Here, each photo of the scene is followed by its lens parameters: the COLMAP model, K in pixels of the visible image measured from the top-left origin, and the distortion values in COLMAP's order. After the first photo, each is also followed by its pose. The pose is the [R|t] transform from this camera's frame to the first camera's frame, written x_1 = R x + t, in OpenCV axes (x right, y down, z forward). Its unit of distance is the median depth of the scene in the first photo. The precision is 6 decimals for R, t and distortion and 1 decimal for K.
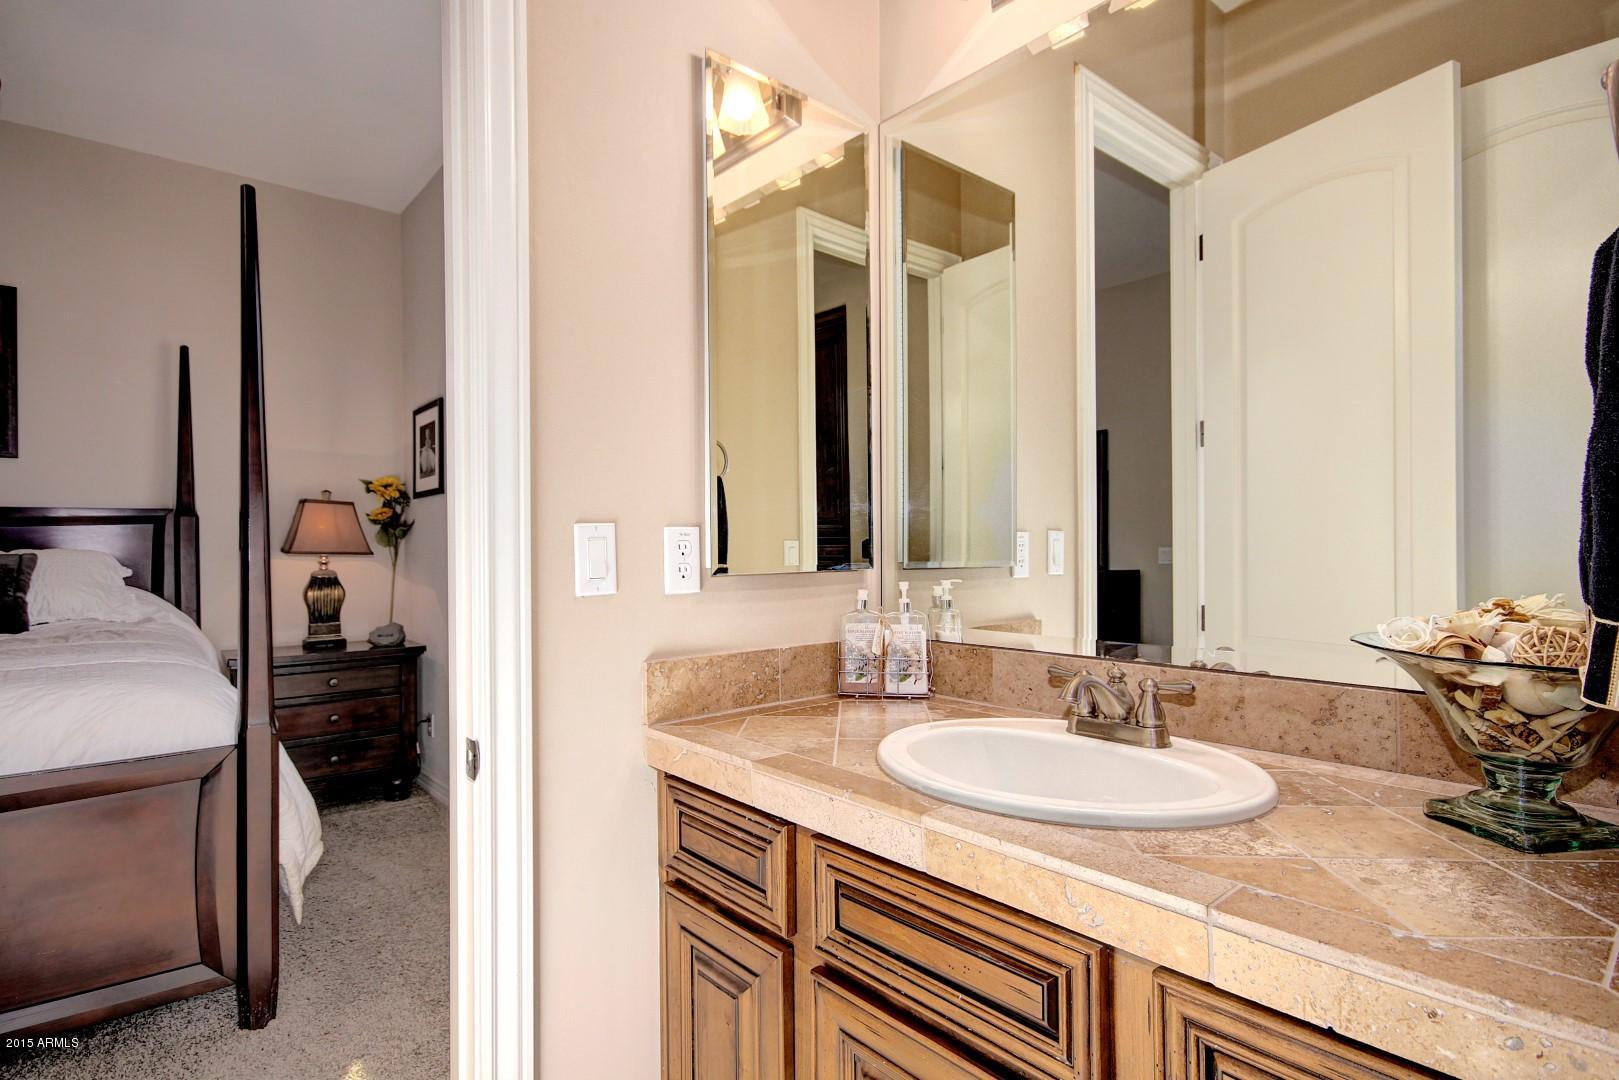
lens RADIAL K [[829.3, 0, 812.1], [0, 829.3, 541.0], [0, 0, 1]] dist [-0.002298, -0.000285]
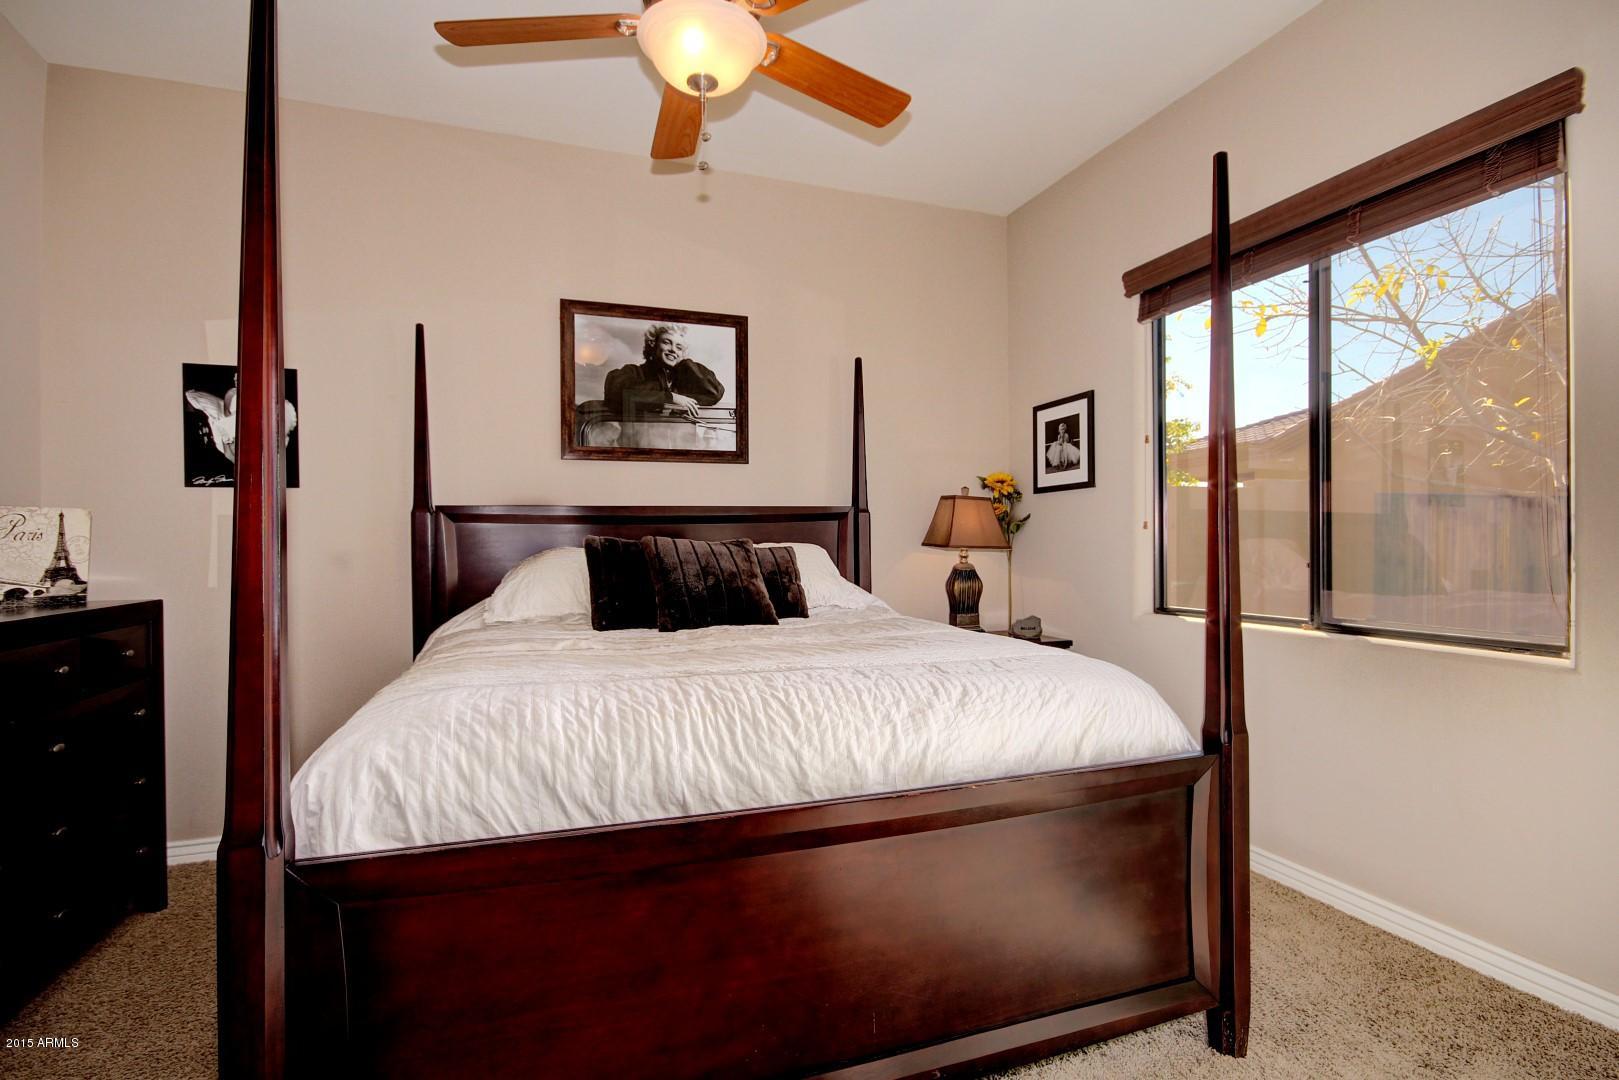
lens RADIAL K [[756.5, 0, 806.3], [0, 756.5, 539.9], [0, 0, 1]] dist [0.003558, 0.000179]
pose [[0.924742, 0.006115, -0.380546, -0.405862], [-0.003564, 0.999966, 0.007409, -0.000754], [0.380579, -0.005495, 0.924732, 0.043388]]
